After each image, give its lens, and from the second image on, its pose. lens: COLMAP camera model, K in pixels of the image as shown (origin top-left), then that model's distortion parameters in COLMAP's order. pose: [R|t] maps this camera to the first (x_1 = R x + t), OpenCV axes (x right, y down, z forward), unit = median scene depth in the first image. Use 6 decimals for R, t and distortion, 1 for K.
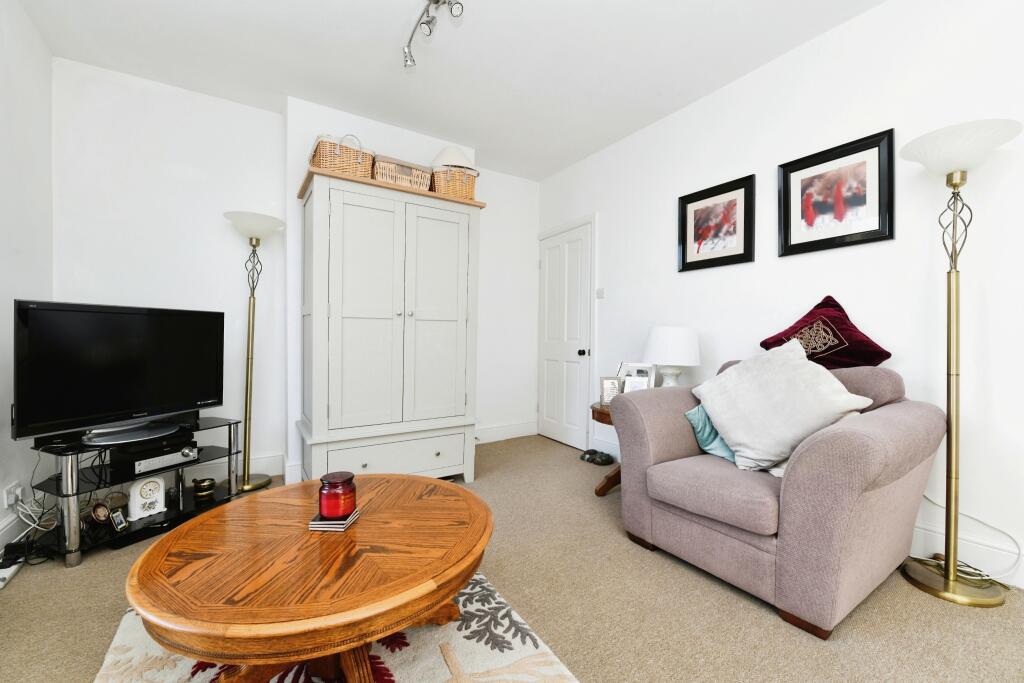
lens RADIAL K [[417.0, 0, 533.3], [0, 417.0, 344.5], [0, 0, 1]] dist [-0.016598, -0.000068]
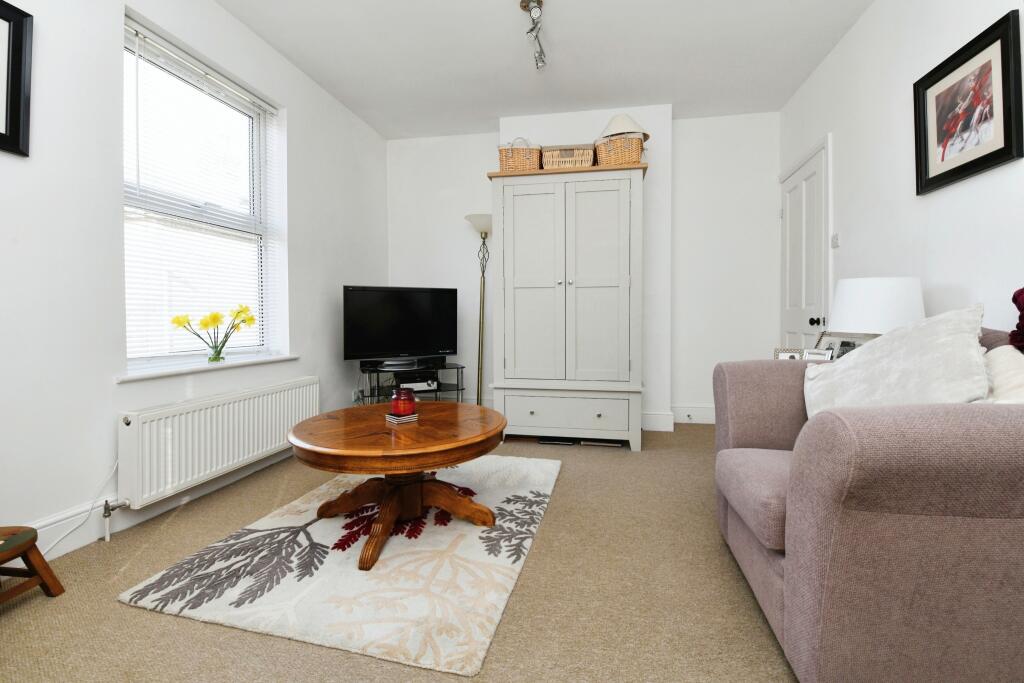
lens RADIAL K [[452.6, 0, 526.1], [0, 452.6, 320.8], [0, 0, 1]] dist [-0.015472, -0.000485]
pose [[0.706624, 0.000433, -0.707589, 0.467318], [-0.004767, 0.999980, -0.004148, 0.033844], [0.707573, 0.006304, 0.706612, 0.072243]]
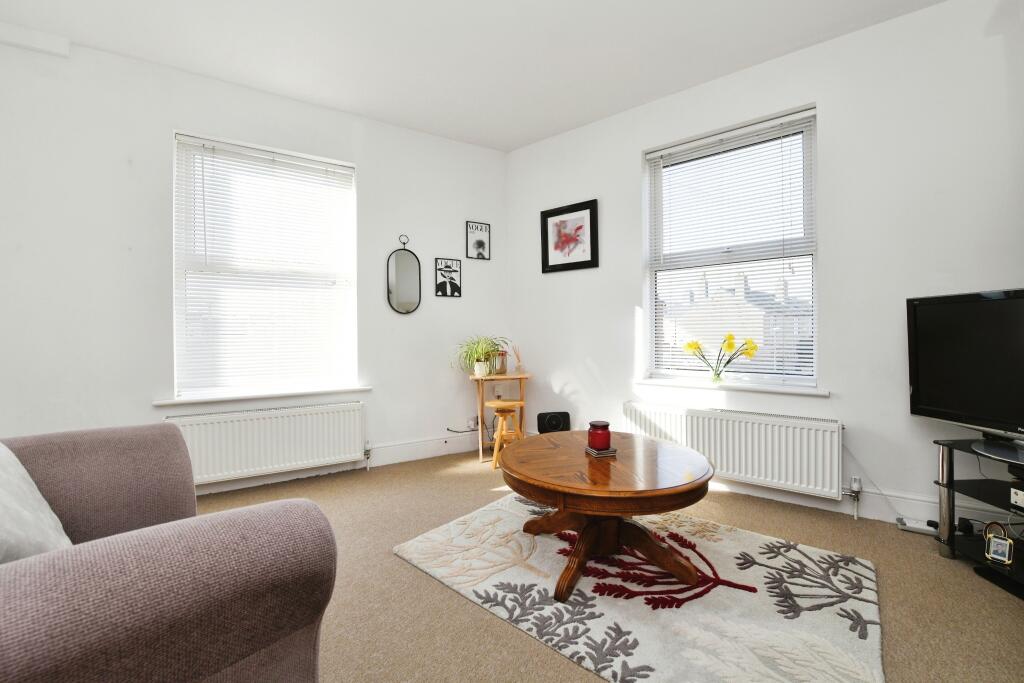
lens RADIAL K [[414.4, 0, 512.0], [0, 414.4, 341.5], [0, 0, 1]] dist [-0.016333, -0.000051]
pose [[-0.962514, 0.005672, -0.271172, 0.112513], [-0.001327, 0.999671, 0.025621, -0.007795], [0.271228, 0.025021, -0.962190, 1.098011]]
